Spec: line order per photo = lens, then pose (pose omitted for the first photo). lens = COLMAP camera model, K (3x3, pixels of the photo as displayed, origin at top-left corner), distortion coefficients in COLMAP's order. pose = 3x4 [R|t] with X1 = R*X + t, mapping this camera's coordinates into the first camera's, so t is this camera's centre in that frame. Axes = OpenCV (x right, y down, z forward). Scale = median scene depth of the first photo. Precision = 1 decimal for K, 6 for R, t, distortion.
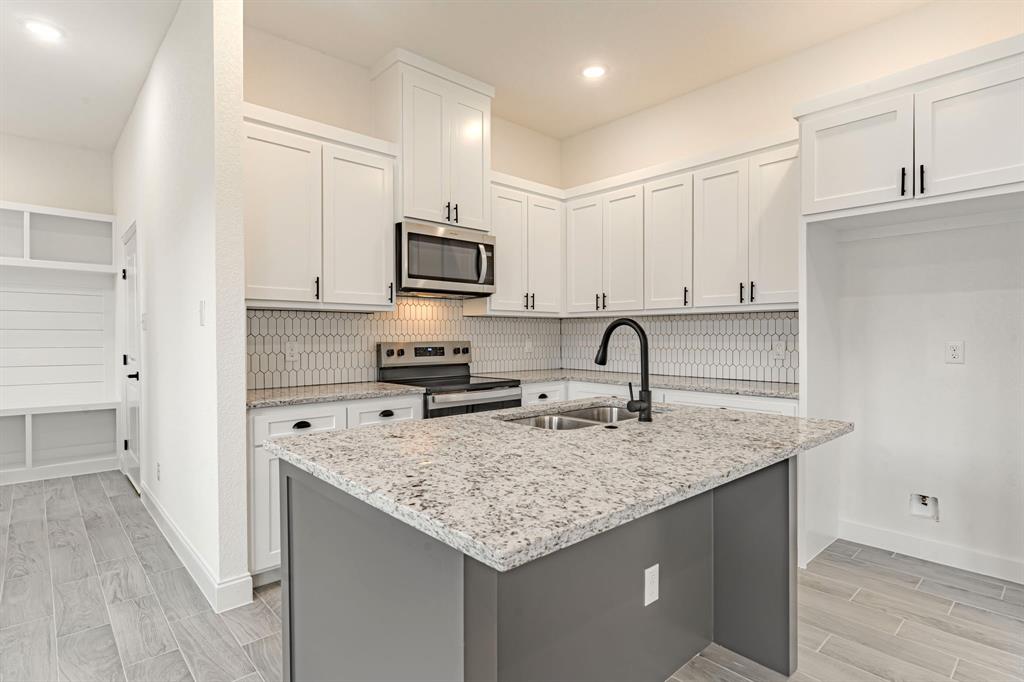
lens RADIAL K [[527.9, 0, 512.0], [0, 527.9, 341.0], [0, 0, 1]] dist [0.000127, 0.000437]
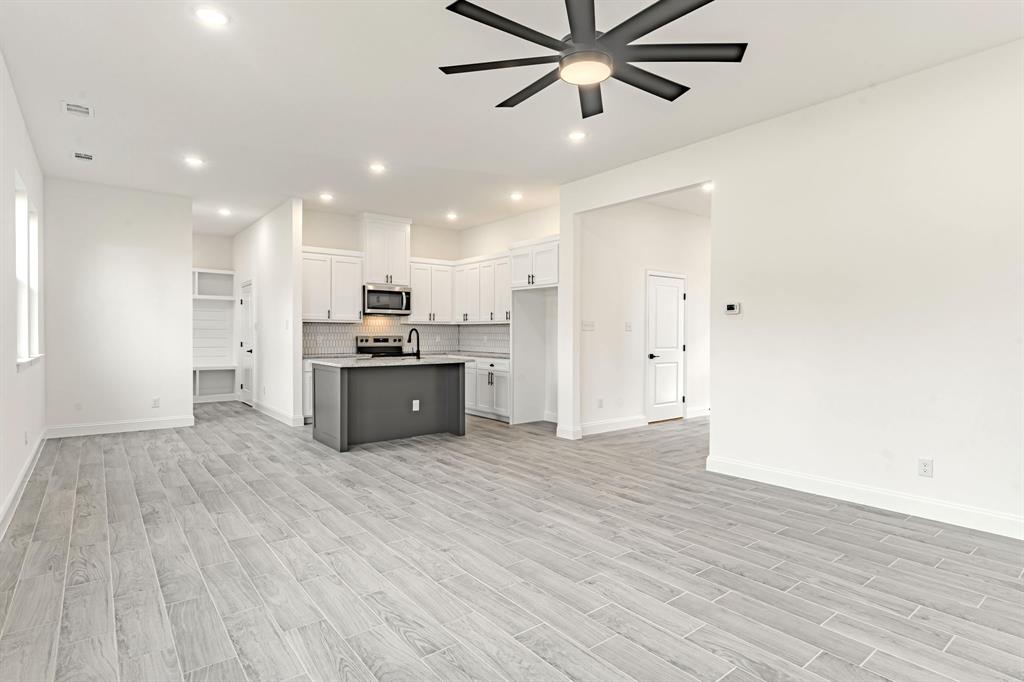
lens RADIAL K [[541.2, 0, 512.0], [0, 541.2, 341.0], [0, 0, 1]] dist [0.000516, 0.000200]
pose [[0.996852, 0.006315, -0.079038, 0.591190], [-0.005947, 0.999970, 0.004889, 0.008485], [0.079067, -0.004404, 0.996860, -1.261654]]
